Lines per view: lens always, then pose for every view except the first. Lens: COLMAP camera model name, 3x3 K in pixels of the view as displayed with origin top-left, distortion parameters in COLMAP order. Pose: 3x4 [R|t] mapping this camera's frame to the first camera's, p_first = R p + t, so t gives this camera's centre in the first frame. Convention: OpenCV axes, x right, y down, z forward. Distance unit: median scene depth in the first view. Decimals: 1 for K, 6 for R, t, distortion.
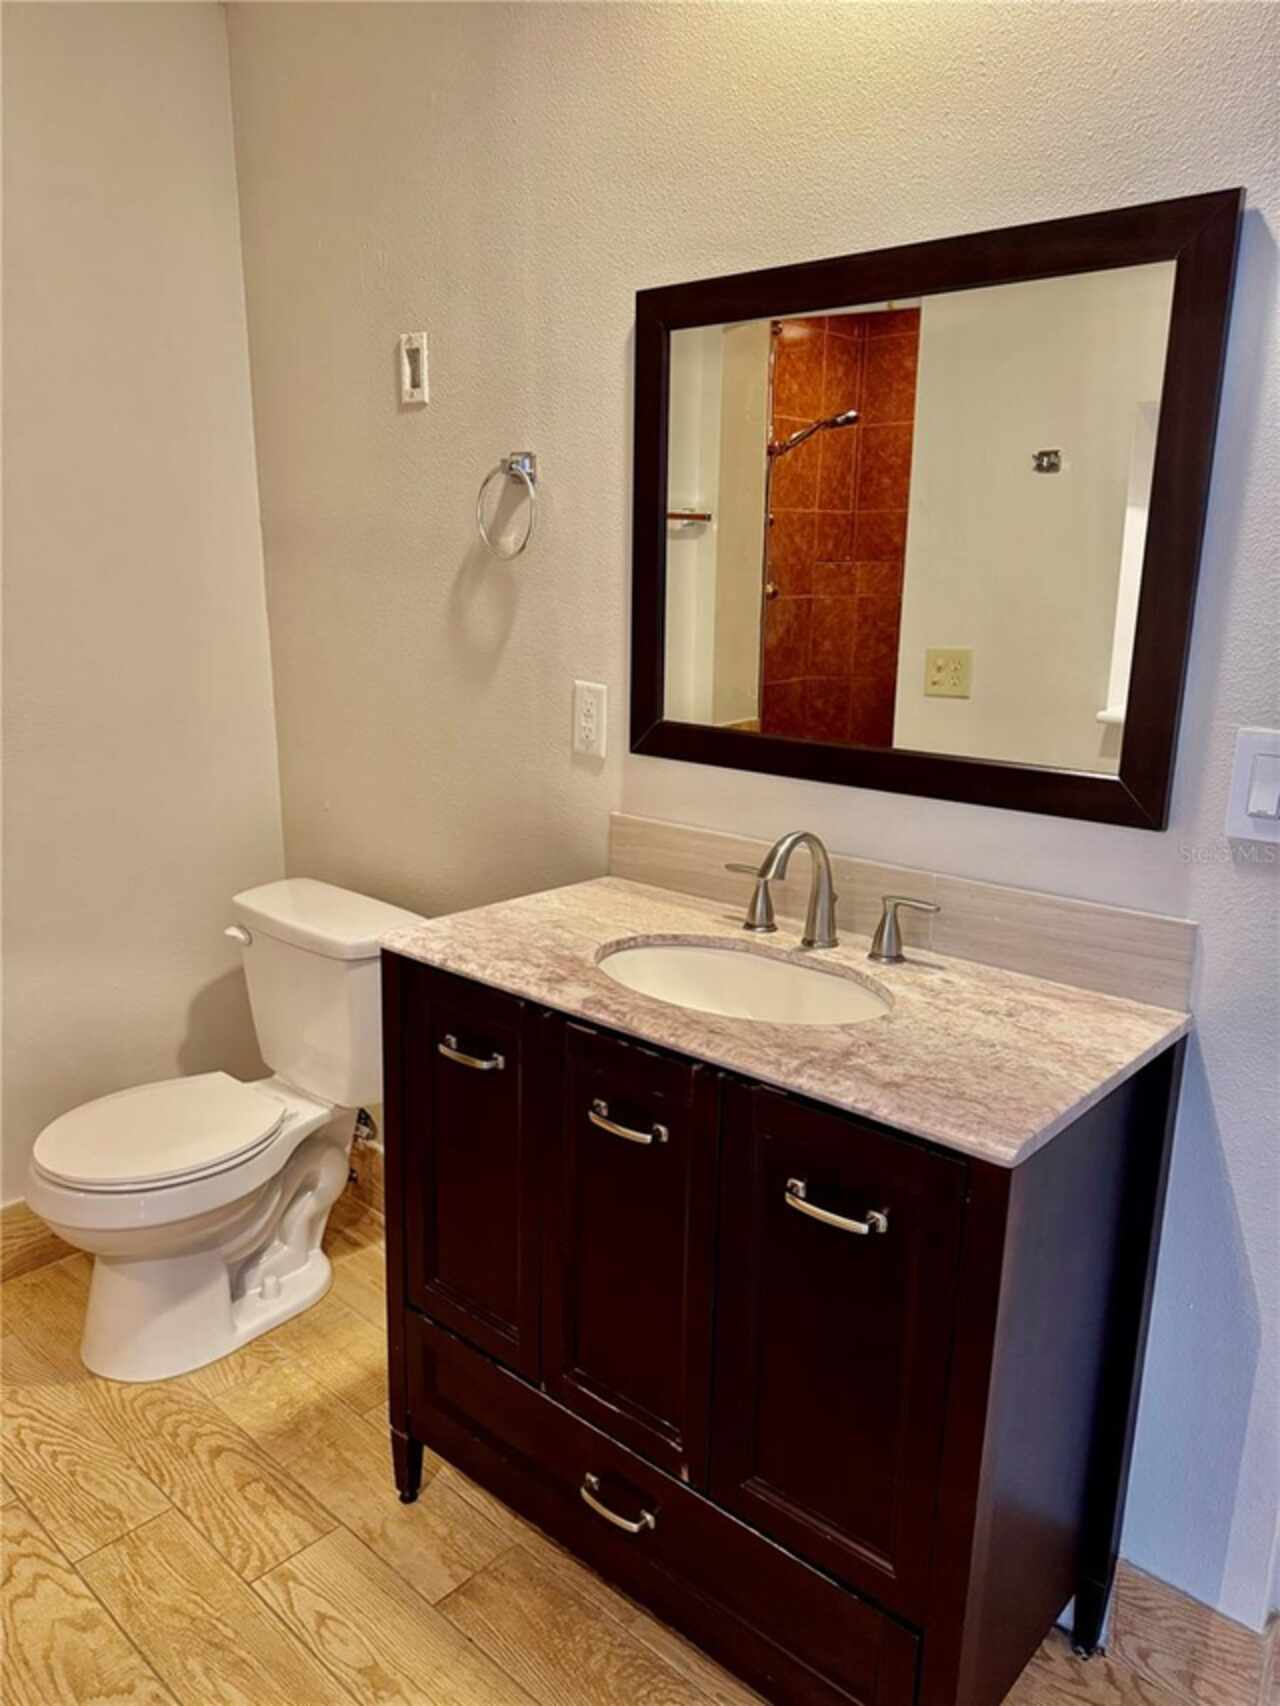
lens RADIAL K [[1218.7, 0, 635.5], [0, 1218.7, 850.5], [0, 0, 1]] dist [0.057861, 0.000137]
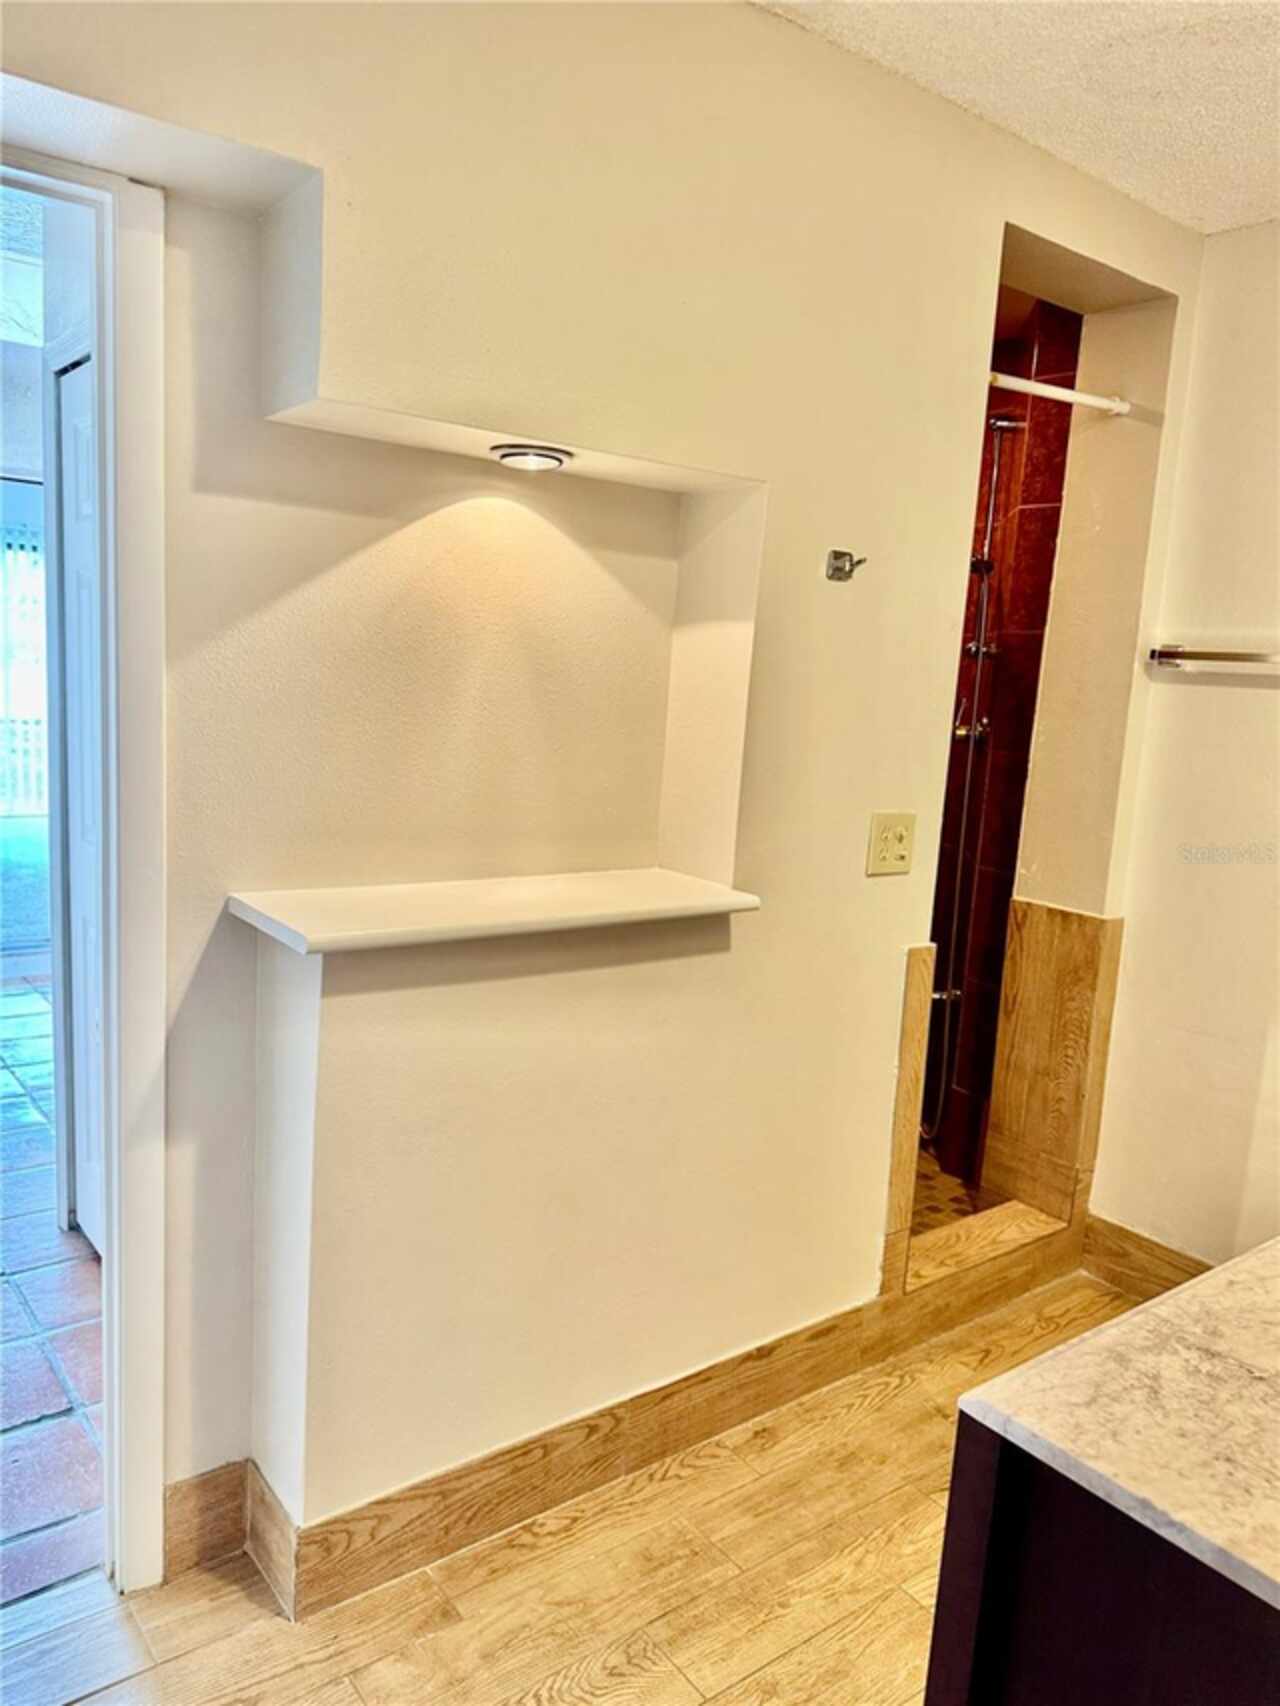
lens RADIAL K [[1218.7, 0, 635.9], [0, 1218.7, 858.1], [0, 0, 1]] dist [0.057861, 0.000137]
pose [[-0.199448, 0.104615, -0.974308, 0.938057], [-0.296418, 0.941262, 0.161745, -0.140552], [0.934001, 0.321062, -0.156723, 0.659662]]
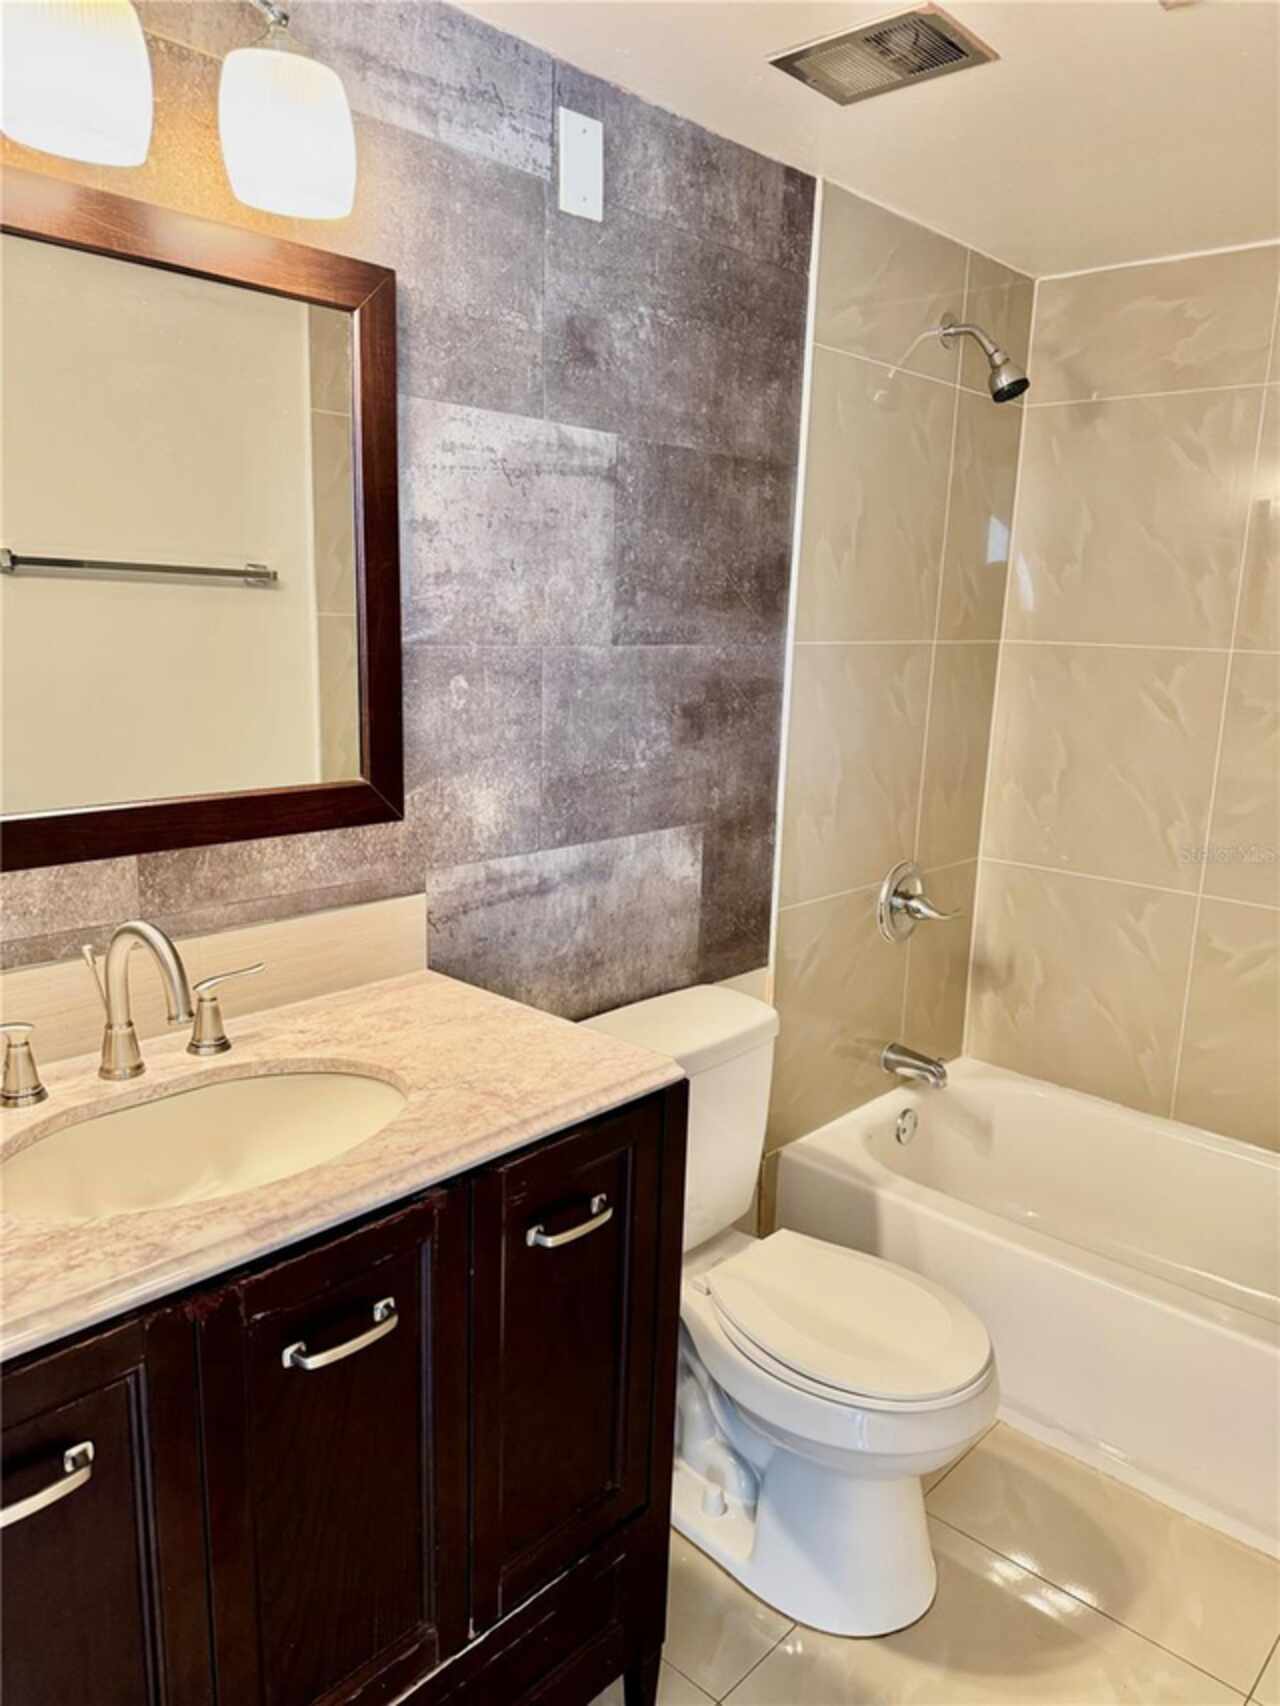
lens RADIAL K [[1218.7, 0, 637.7], [0, 1218.7, 858.5], [0, 0, 1]] dist [0.057861, 0.000137]
pose [[0.014614, -0.217437, 0.975965, -0.685143], [0.204107, 0.956166, 0.209969, -0.177861], [-0.978839, 0.196133, 0.058354, 0.766658]]
